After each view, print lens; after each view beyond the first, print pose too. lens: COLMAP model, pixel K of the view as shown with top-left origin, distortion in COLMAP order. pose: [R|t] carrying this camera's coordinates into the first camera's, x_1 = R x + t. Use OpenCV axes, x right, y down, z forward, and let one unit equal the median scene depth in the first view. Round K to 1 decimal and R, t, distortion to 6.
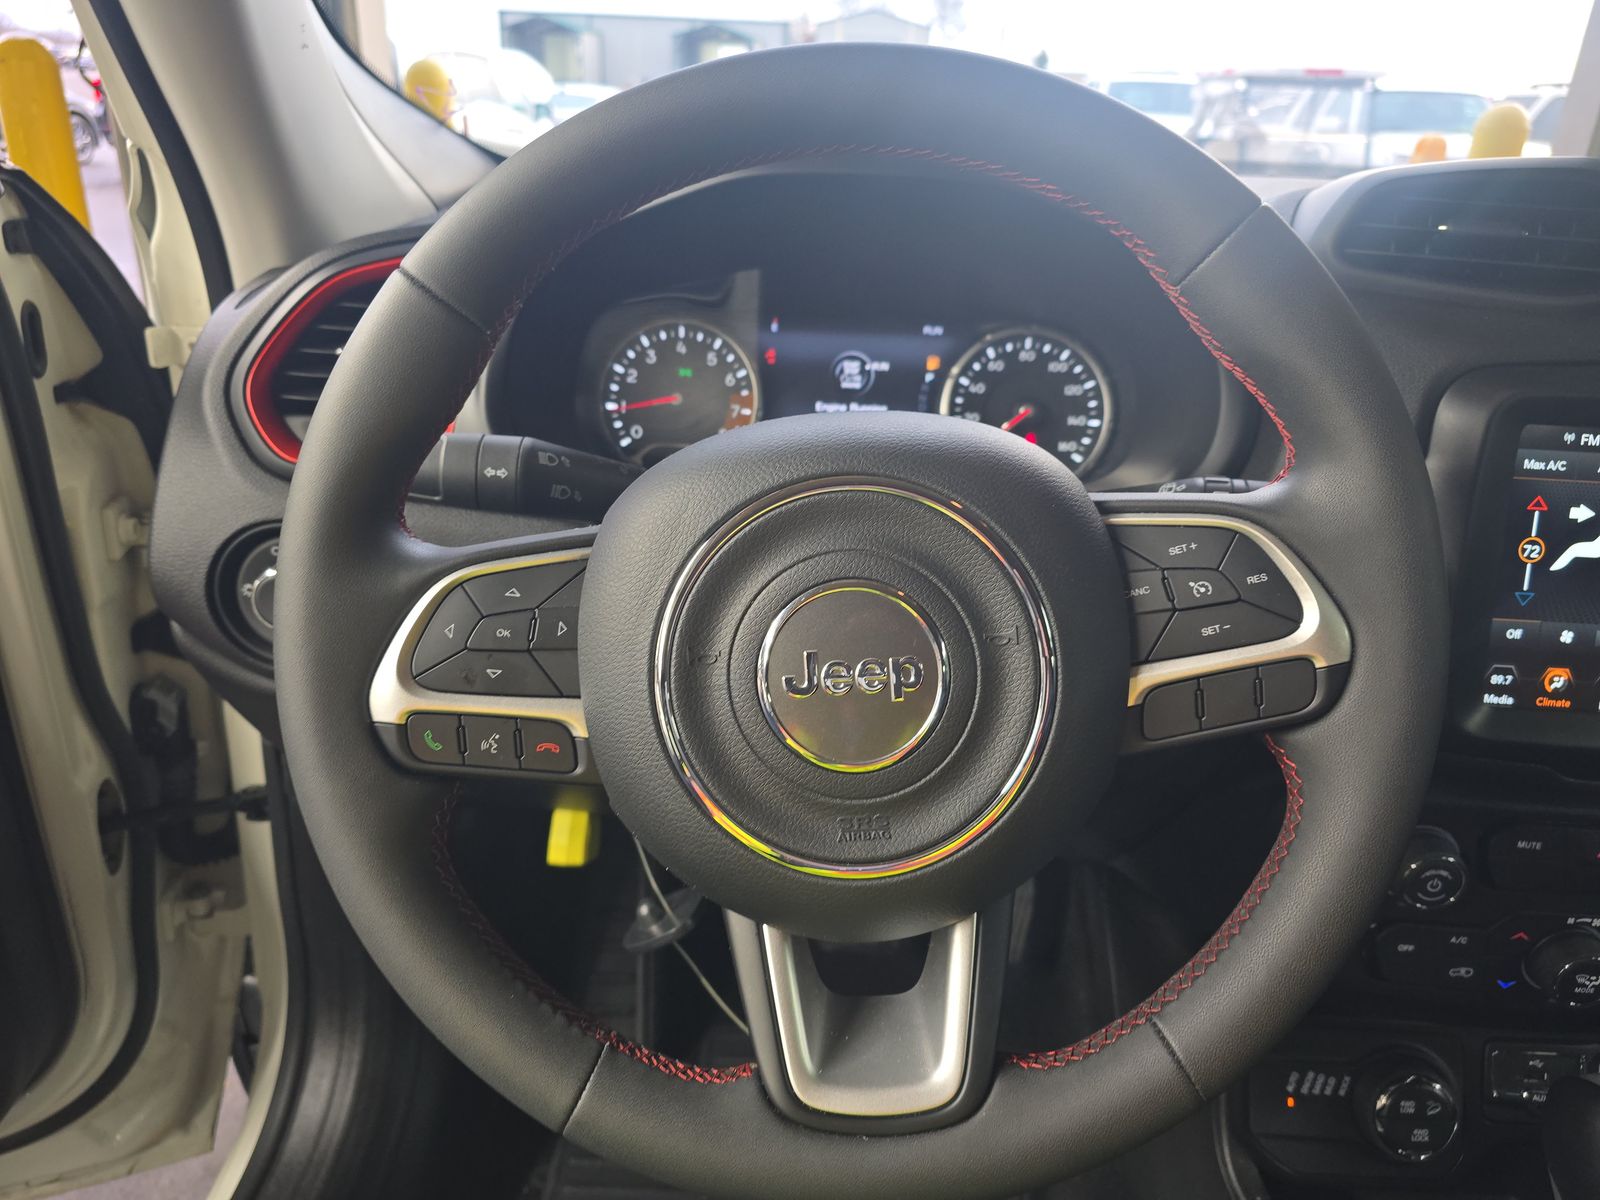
lens RADIAL K [[1212.4, 0, 800.0], [0, 1212.4, 600.0], [0, 0, 1]] dist [0.011935, 0.001025]
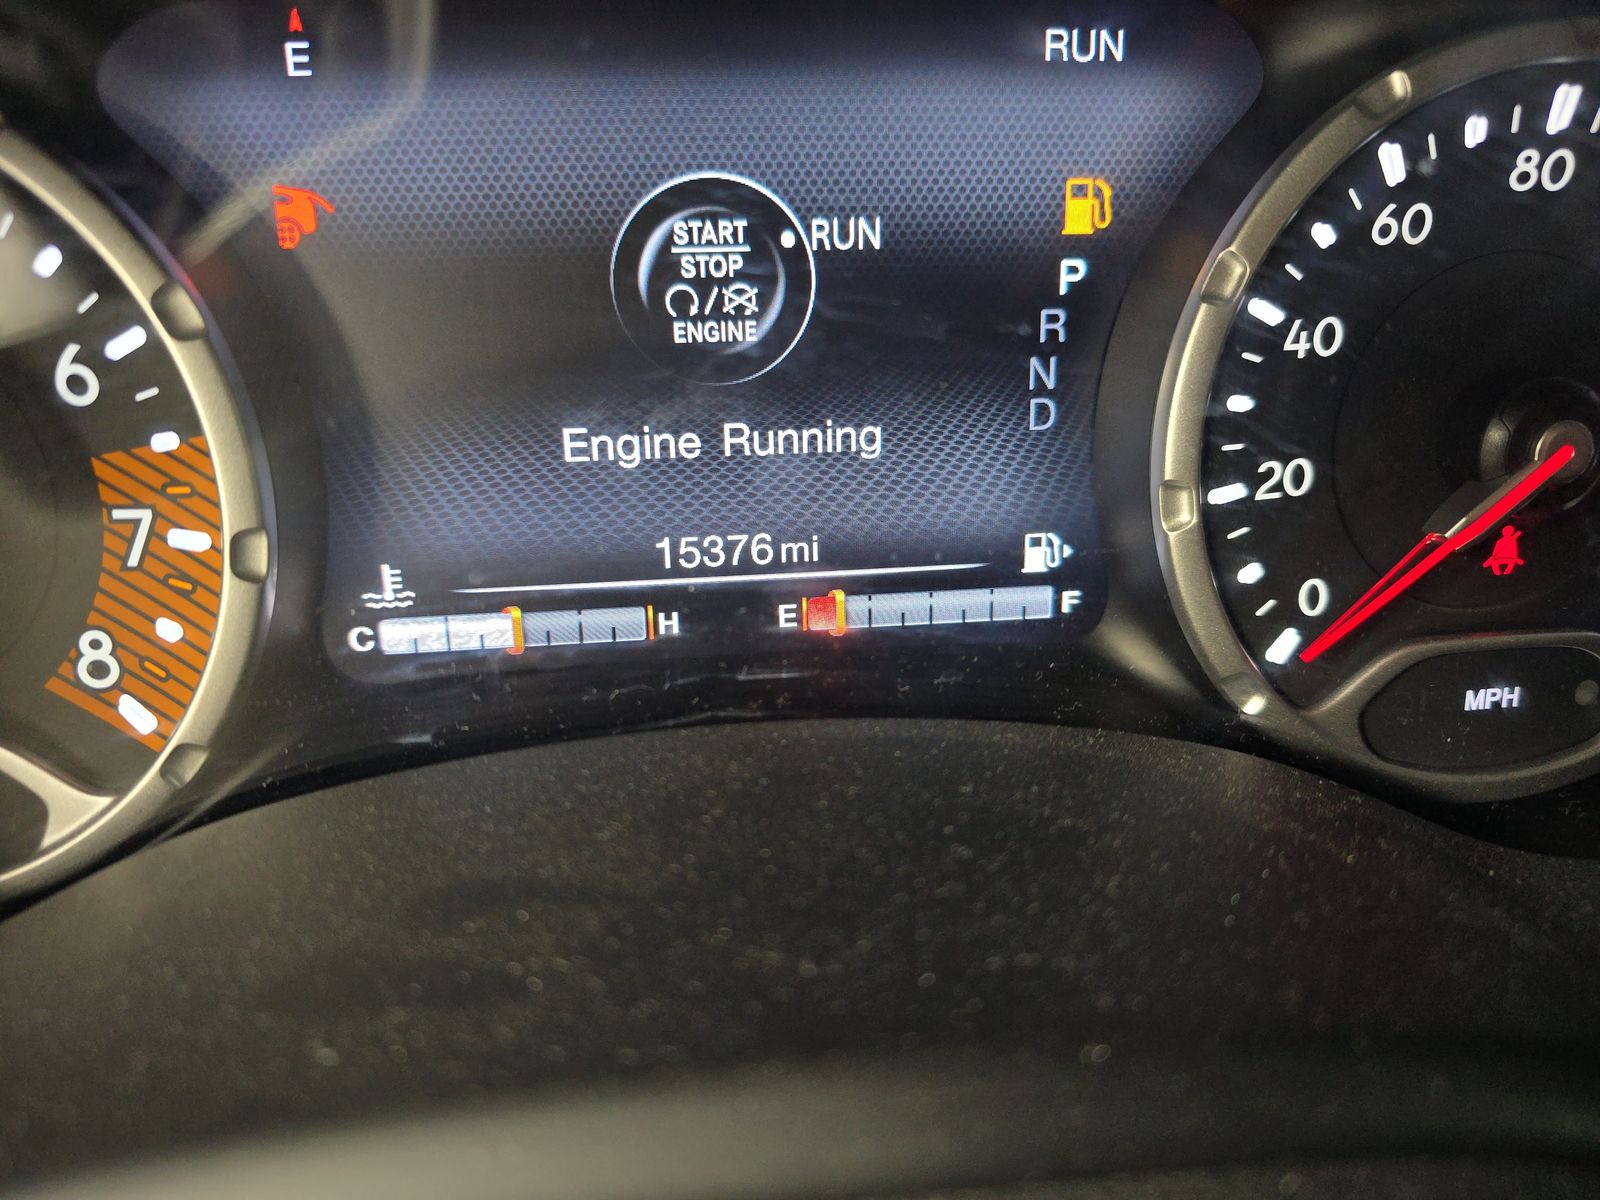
lens RADIAL K [[1212.4, 0, 800.0], [0, 1212.4, 600.0], [0, 0, 1]] dist [0.011935, 0.001025]
pose [[0.979287, -0.105037, 0.173103, 0.016069], [0.056920, 0.963256, 0.262486, -0.205826], [-0.194314, -0.247196, 0.949282, 0.861630]]
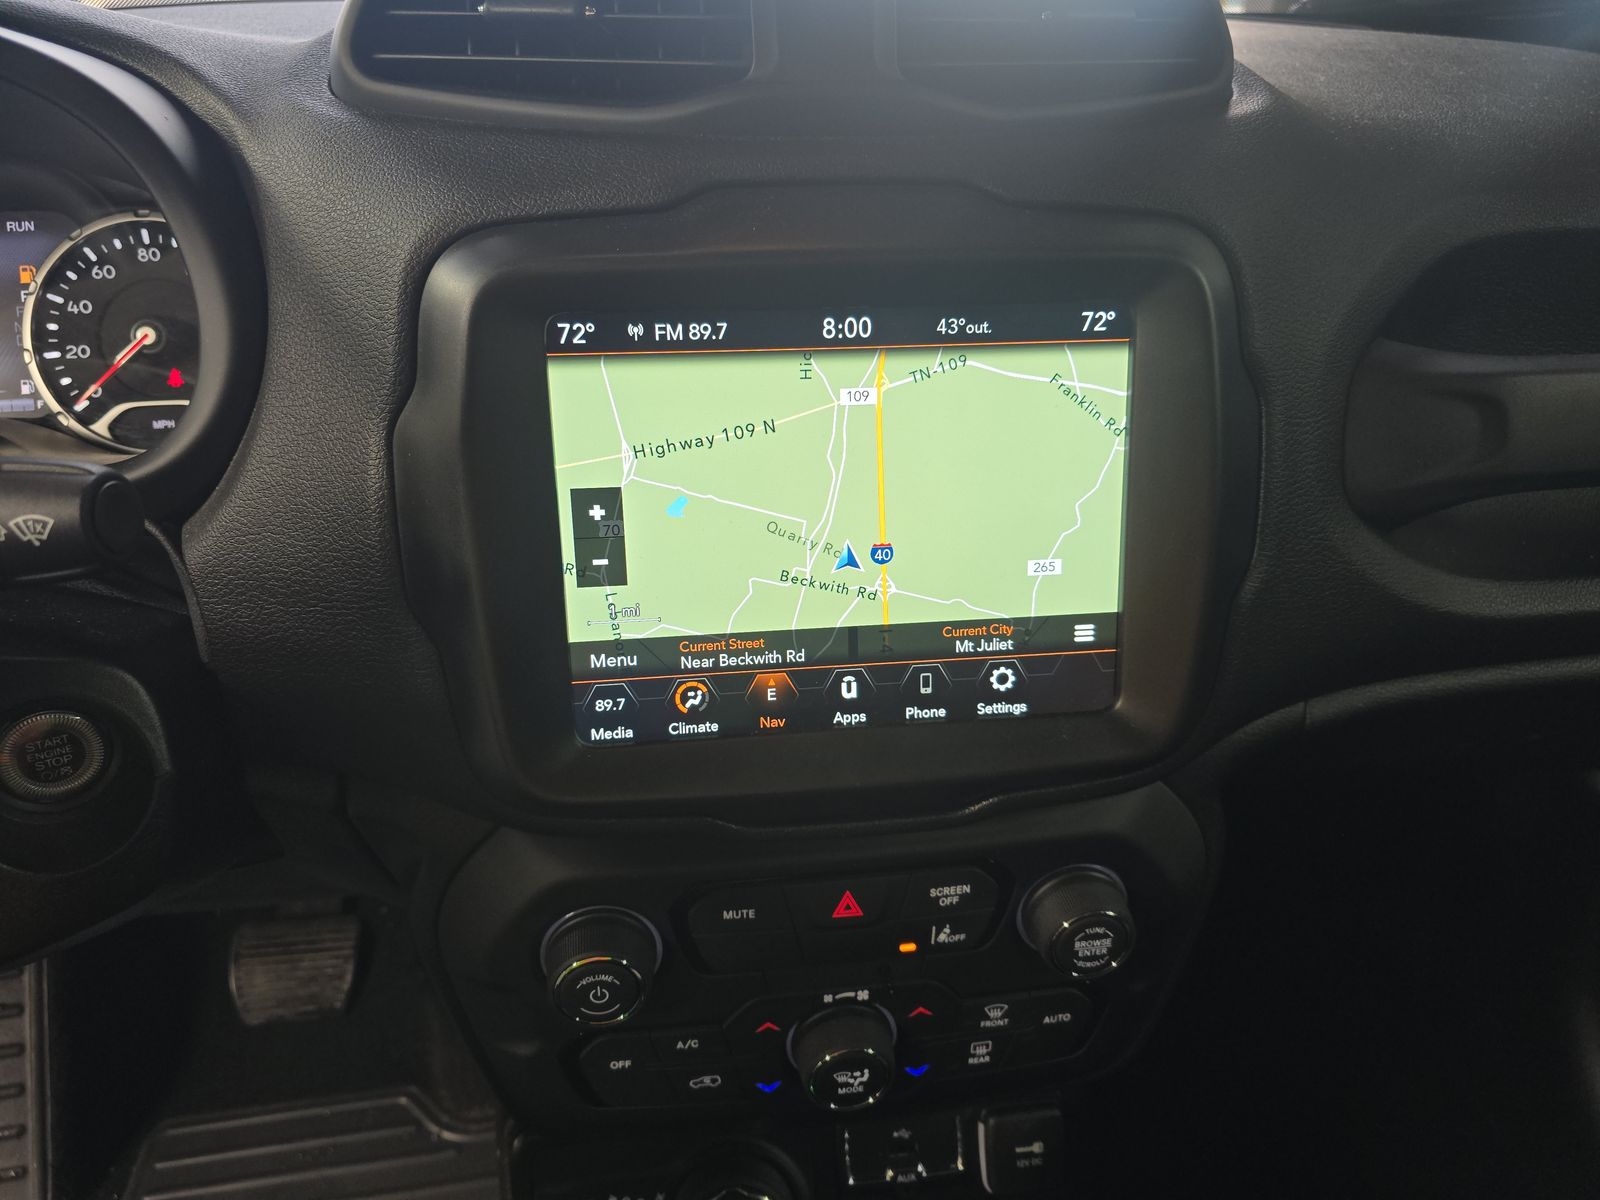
lens RADIAL K [[1212.4, 0, 800.0], [0, 1212.4, 600.0], [0, 0, 1]] dist [0.011935, 0.001025]
pose [[0.984960, -0.108285, 0.134640, 0.470693], [0.097990, 0.991895, 0.080890, -0.027296], [-0.142307, -0.066481, 0.987587, 0.264839]]
